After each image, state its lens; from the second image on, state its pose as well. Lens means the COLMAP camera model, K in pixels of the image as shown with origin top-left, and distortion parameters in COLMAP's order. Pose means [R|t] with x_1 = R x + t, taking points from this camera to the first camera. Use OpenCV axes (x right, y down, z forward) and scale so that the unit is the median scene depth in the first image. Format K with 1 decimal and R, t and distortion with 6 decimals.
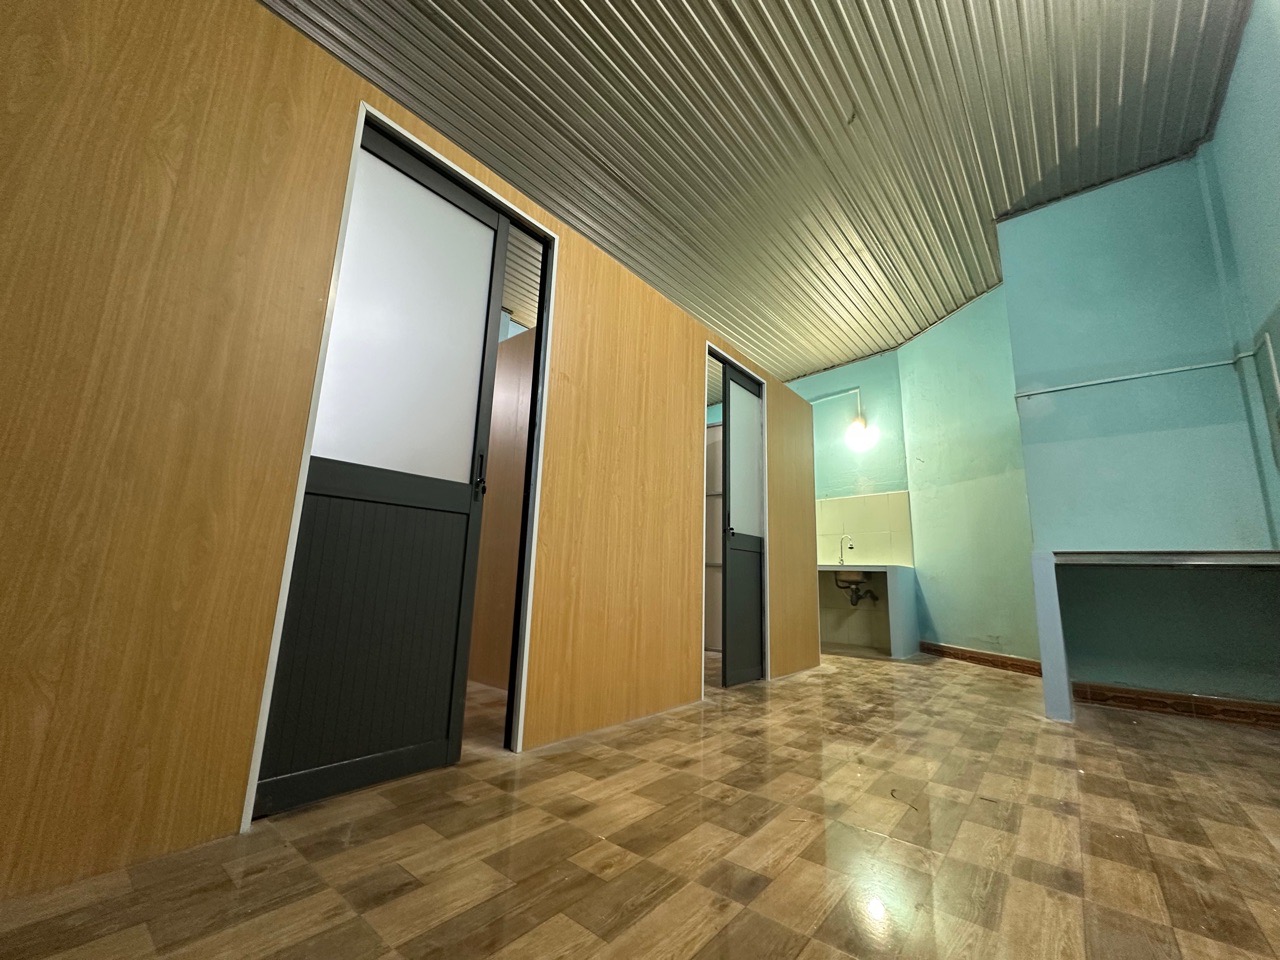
lens RADIAL K [[516.0, 0, 640.0], [0, 516.0, 480.0], [0, 0, 1]] dist [-0.001124, 0.000272]
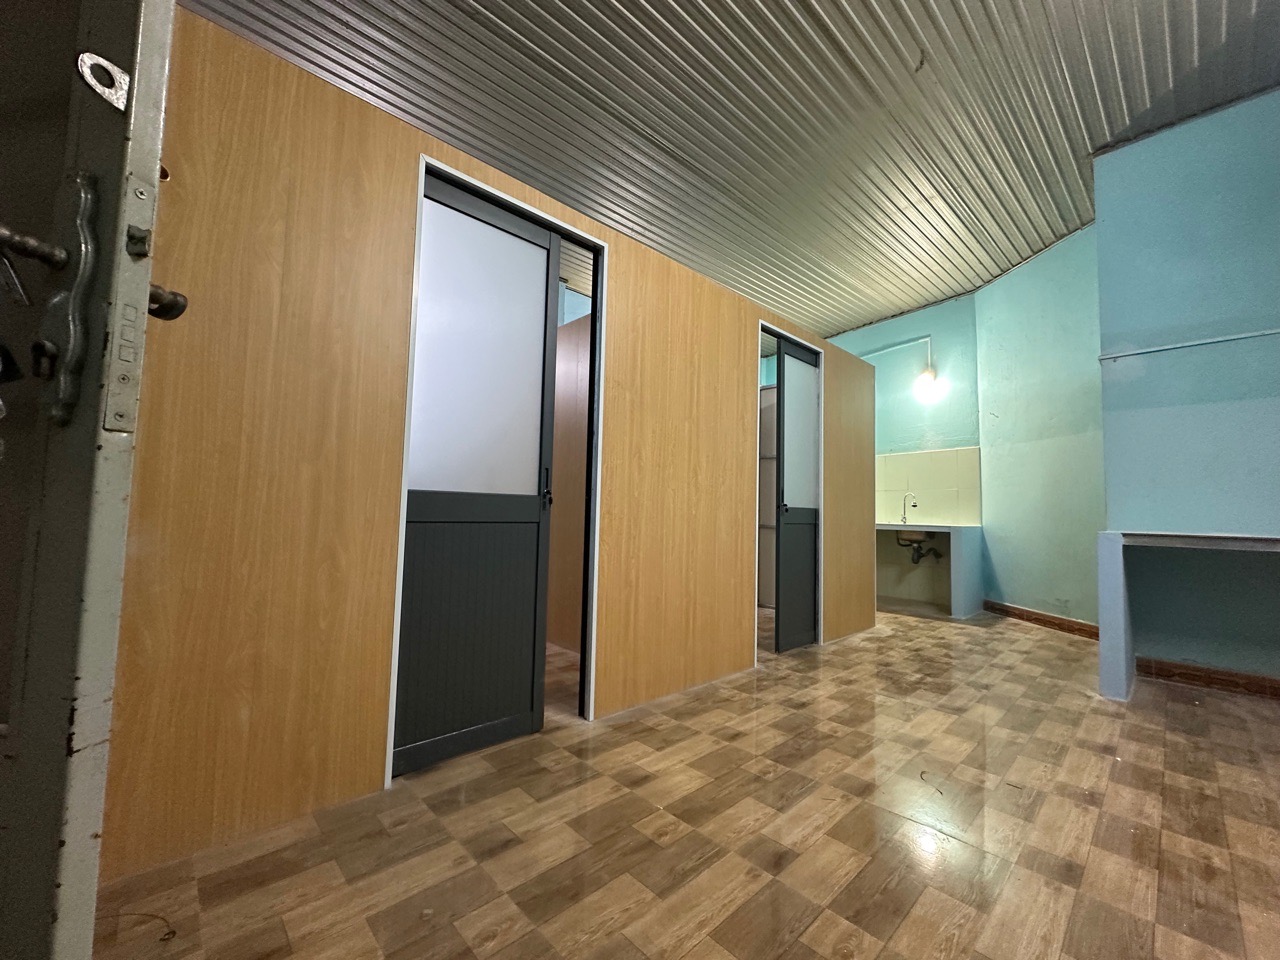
lens RADIAL K [[516.0, 0, 640.0], [0, 516.0, 480.0], [0, 0, 1]] dist [-0.001124, 0.000272]
pose [[0.992351, -0.017151, -0.122255, 0.024401], [0.032097, 0.992090, 0.121358, -0.132233], [0.119206, -0.124354, 0.985051, -0.066377]]
